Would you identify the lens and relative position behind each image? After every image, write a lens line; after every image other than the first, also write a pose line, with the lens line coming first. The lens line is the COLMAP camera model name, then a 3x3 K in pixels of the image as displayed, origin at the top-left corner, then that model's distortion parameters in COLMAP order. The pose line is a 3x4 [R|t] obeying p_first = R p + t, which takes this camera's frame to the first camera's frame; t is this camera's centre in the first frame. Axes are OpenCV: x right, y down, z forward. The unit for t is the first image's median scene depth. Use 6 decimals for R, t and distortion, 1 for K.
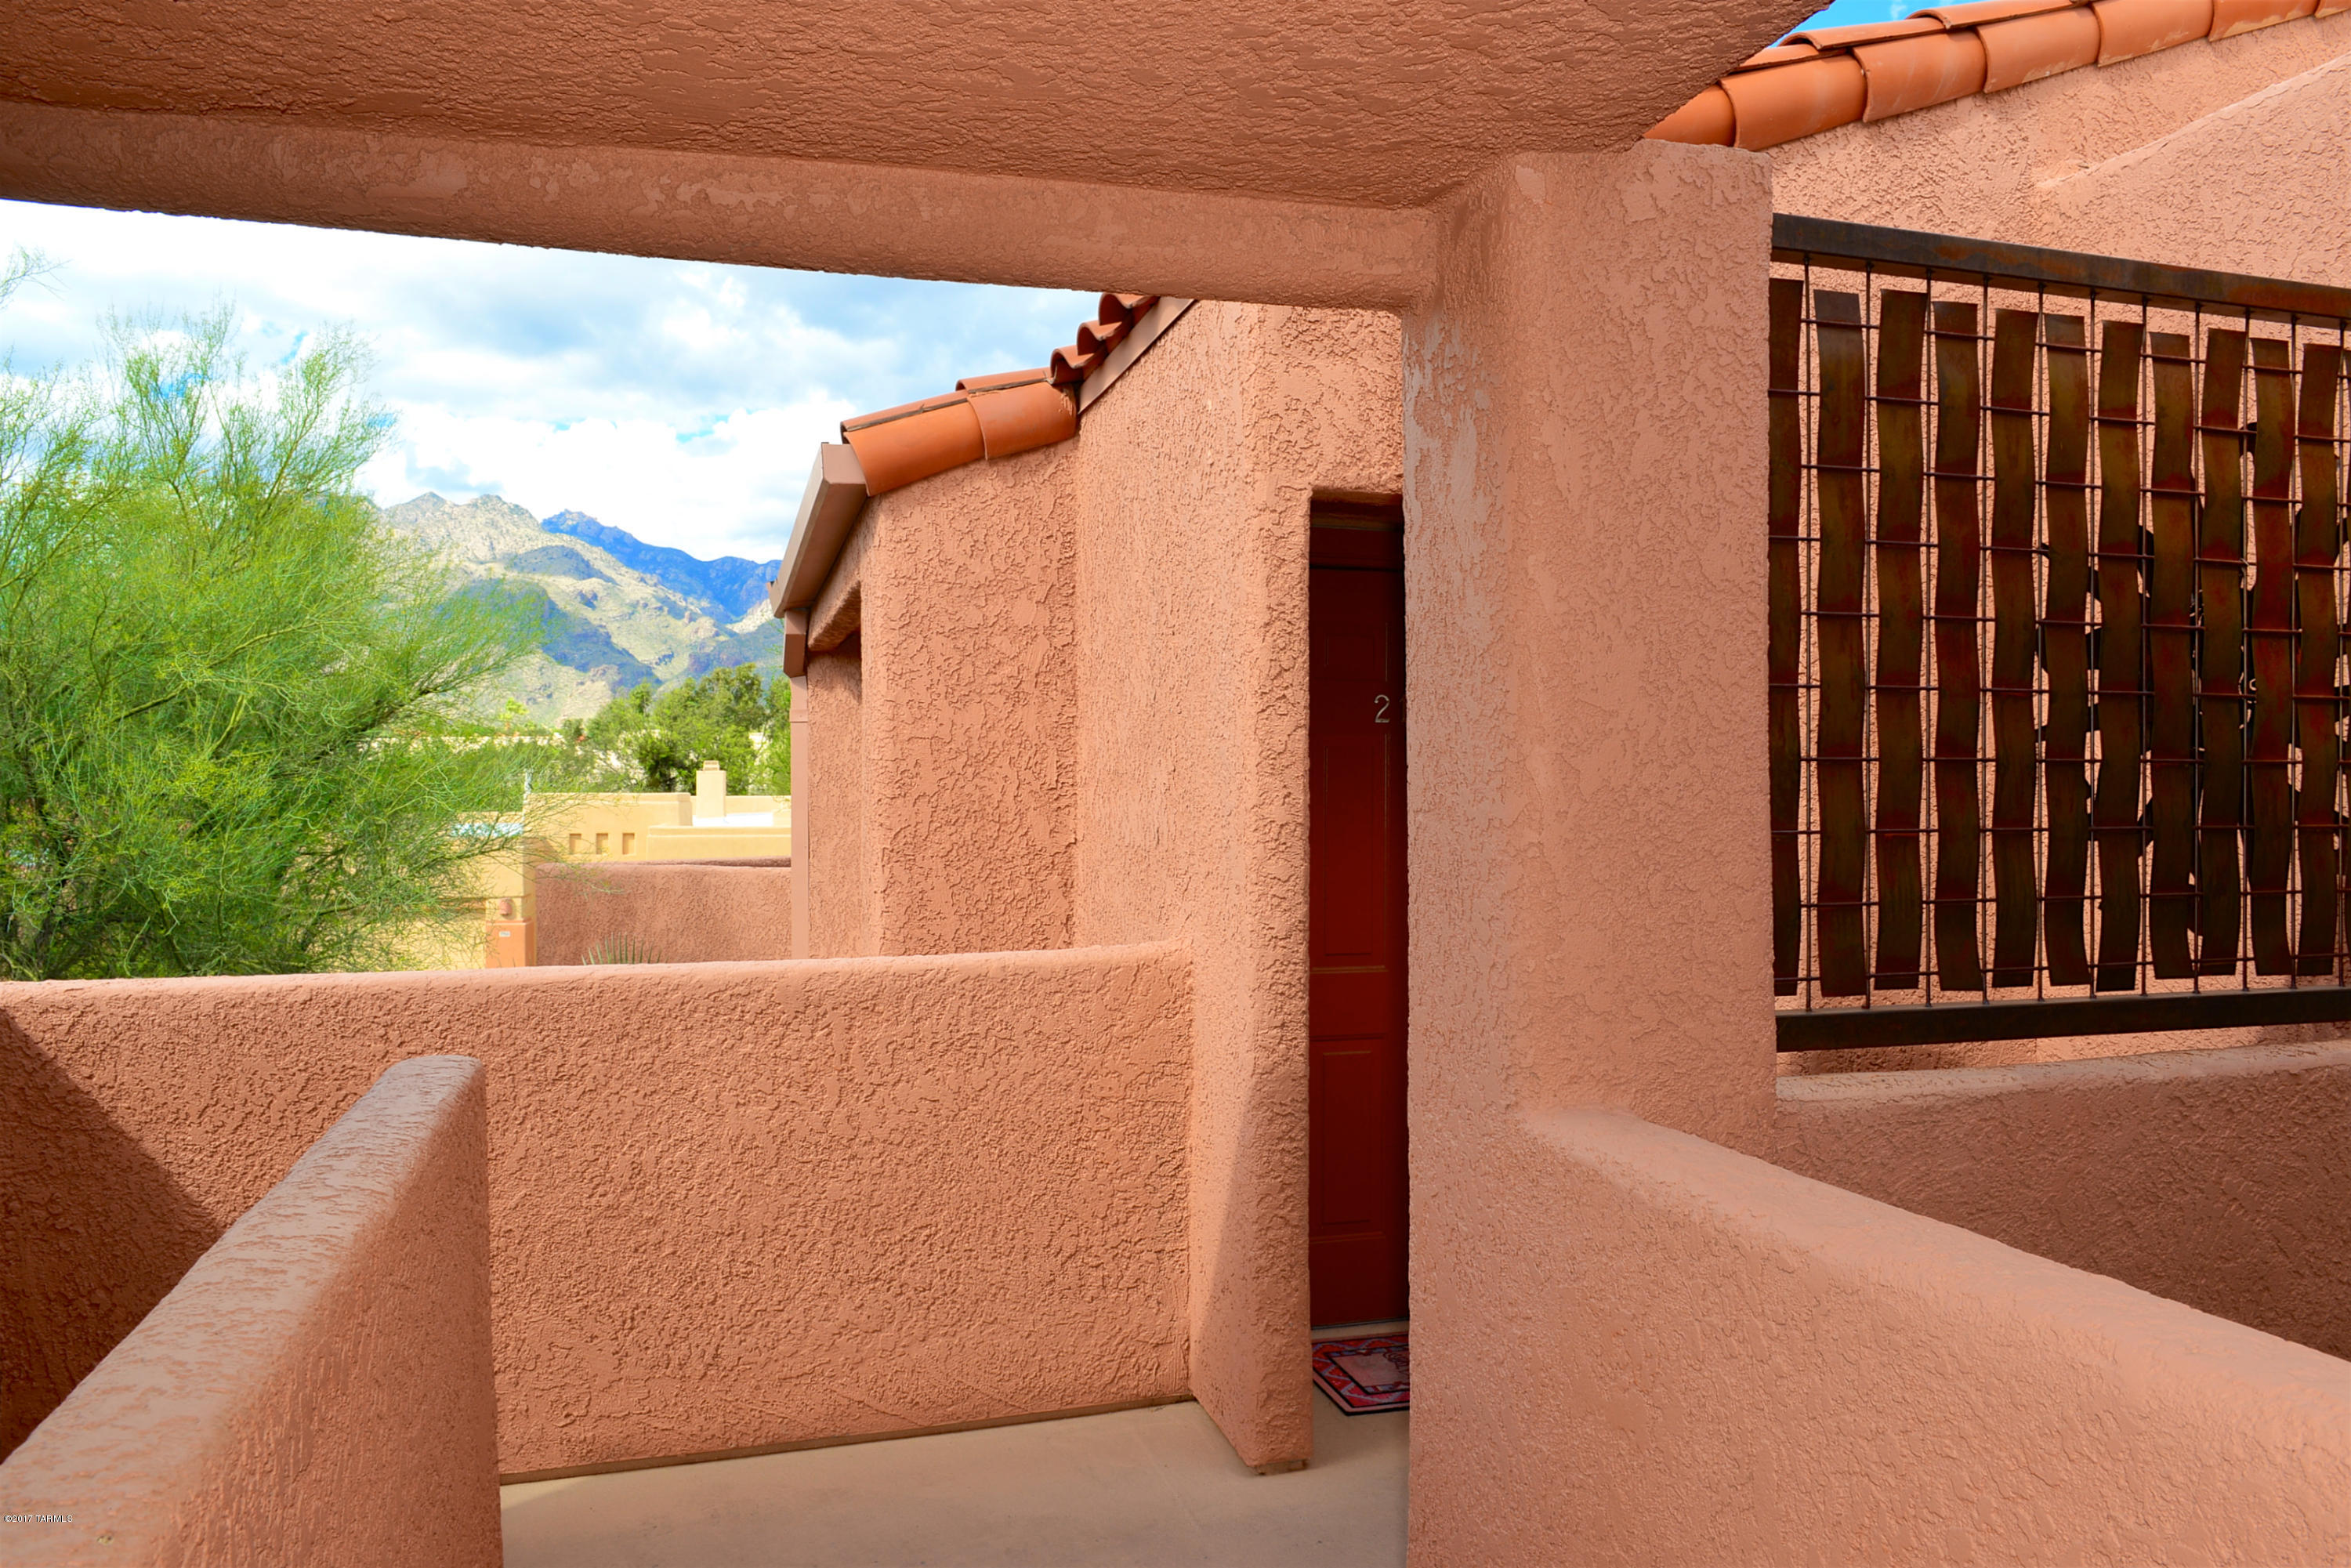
lens RADIAL K [[1608.3, 0, 1178.3], [0, 1608.3, 789.8], [0, 0, 1]] dist [-0.006055, -0.009356]
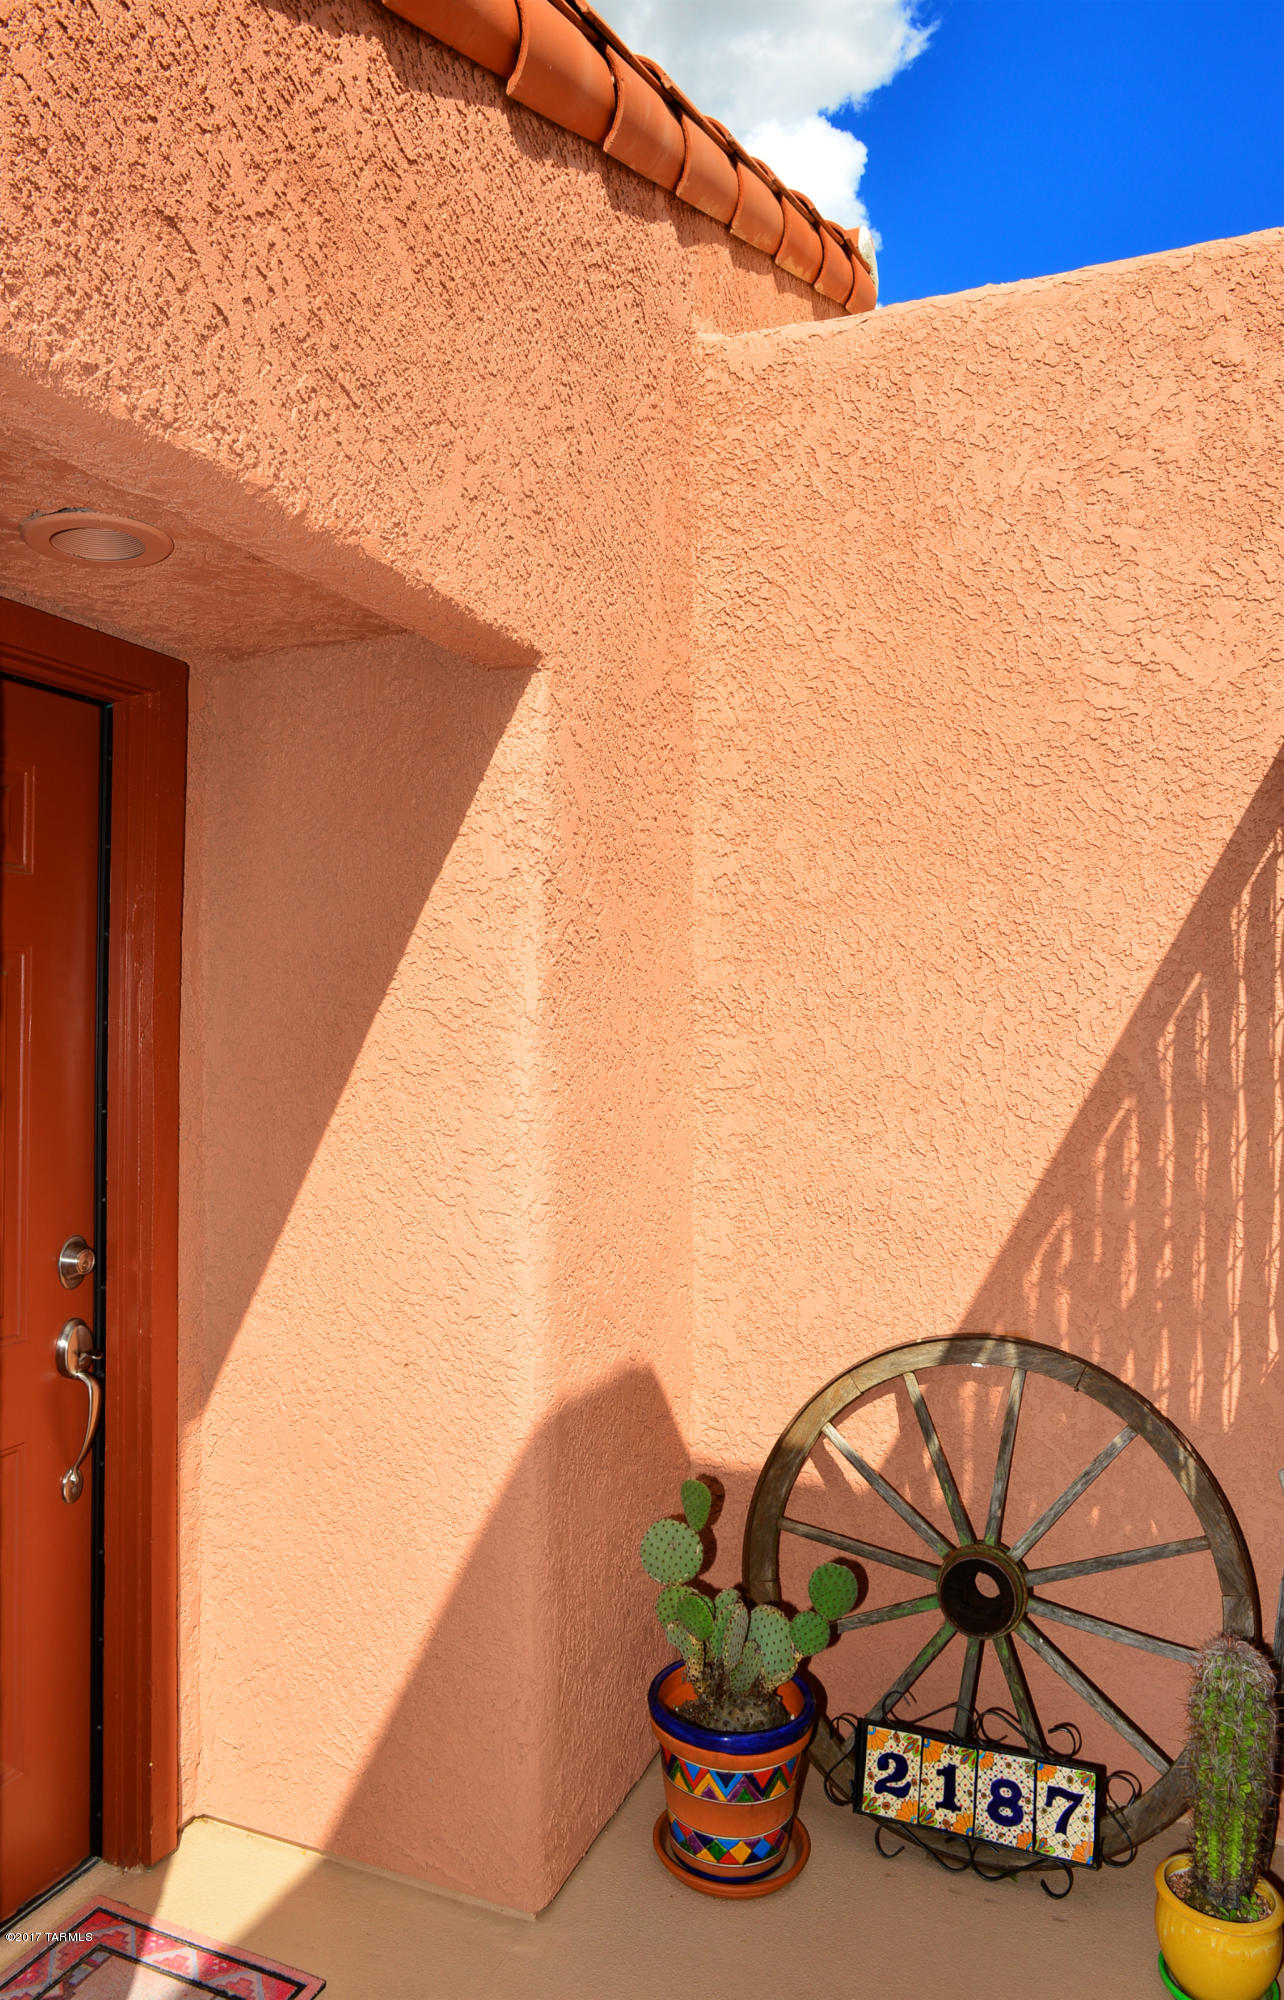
lens RADIAL K [[1387.5, 0, 641.7], [0, 1387.5, 1001.6], [0, 0, 1]] dist [-0.007761, -0.001892]
pose [[0.642781, 0.014100, 0.765920, -0.058069], [-0.014362, 0.999877, -0.006354, -0.013535], [-0.765915, -0.006917, 0.642904, 0.610871]]
